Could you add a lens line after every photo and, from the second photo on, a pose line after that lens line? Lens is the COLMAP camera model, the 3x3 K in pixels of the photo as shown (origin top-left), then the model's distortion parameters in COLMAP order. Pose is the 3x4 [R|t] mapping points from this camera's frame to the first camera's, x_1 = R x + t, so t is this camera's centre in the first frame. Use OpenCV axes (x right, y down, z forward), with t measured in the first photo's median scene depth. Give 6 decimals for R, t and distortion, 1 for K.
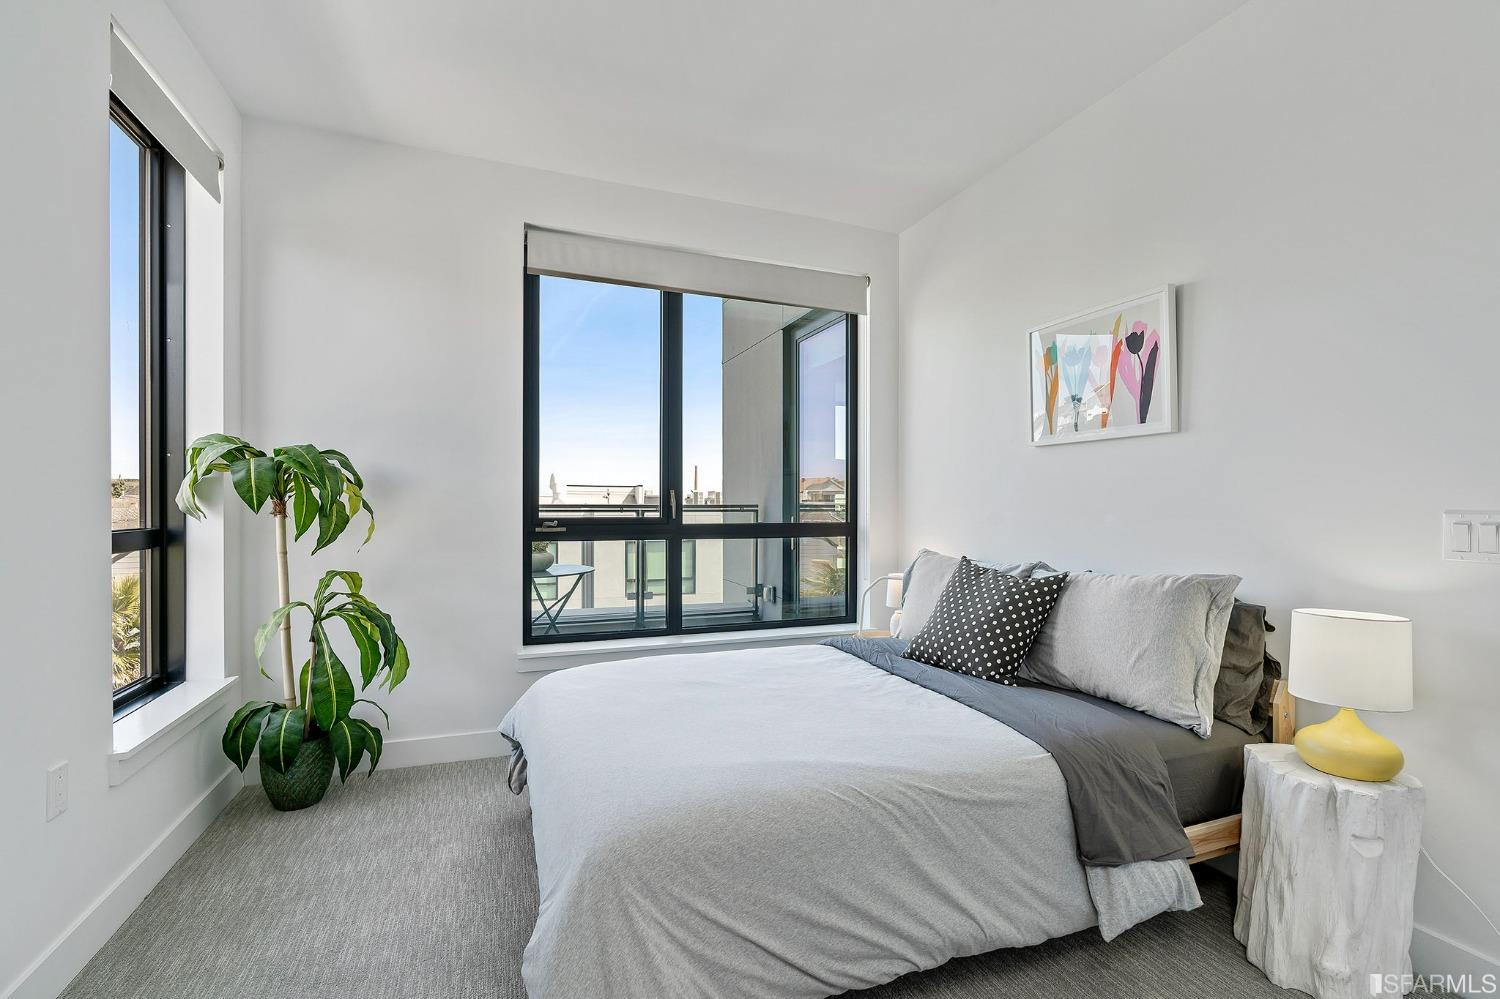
lens RADIAL K [[676.1, 0, 749.4], [0, 676.1, 502.8], [0, 0, 1]] dist [-0.006785, 0.000097]
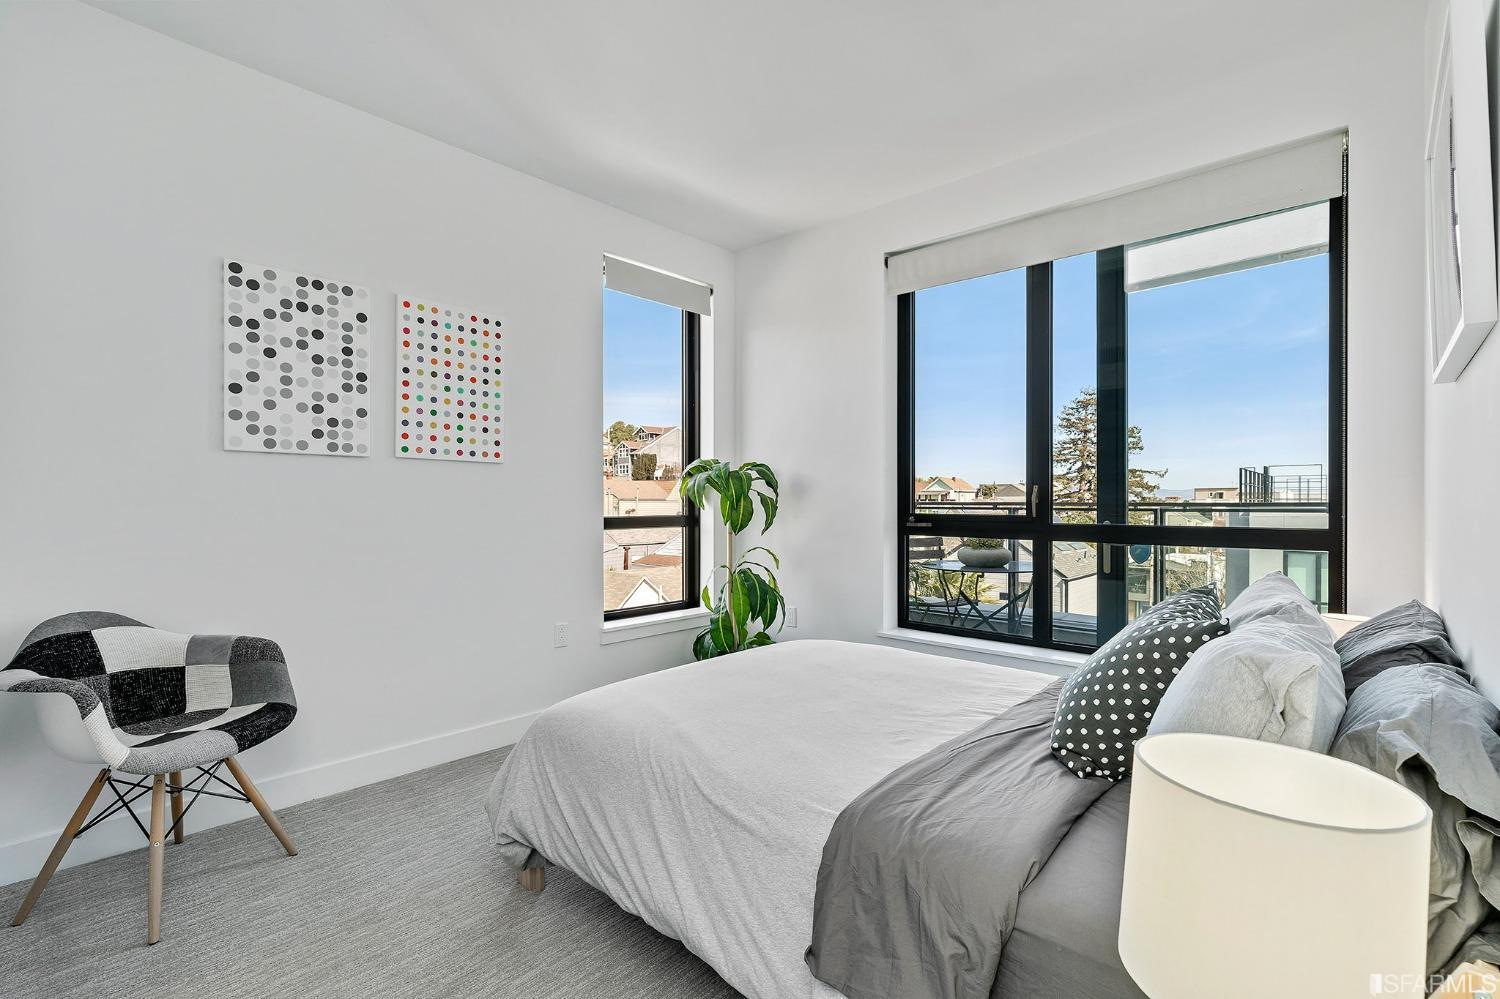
lens RADIAL K [[685.0, 0, 779.4], [0, 685.0, 504.2], [0, 0, 1]] dist [-0.003818, -0.000209]
pose [[0.458641, 0.002699, -0.888618, 0.609180], [-0.000926, 0.999996, 0.002560, 0.004304], [0.888621, -0.000352, 0.458641, 0.309542]]
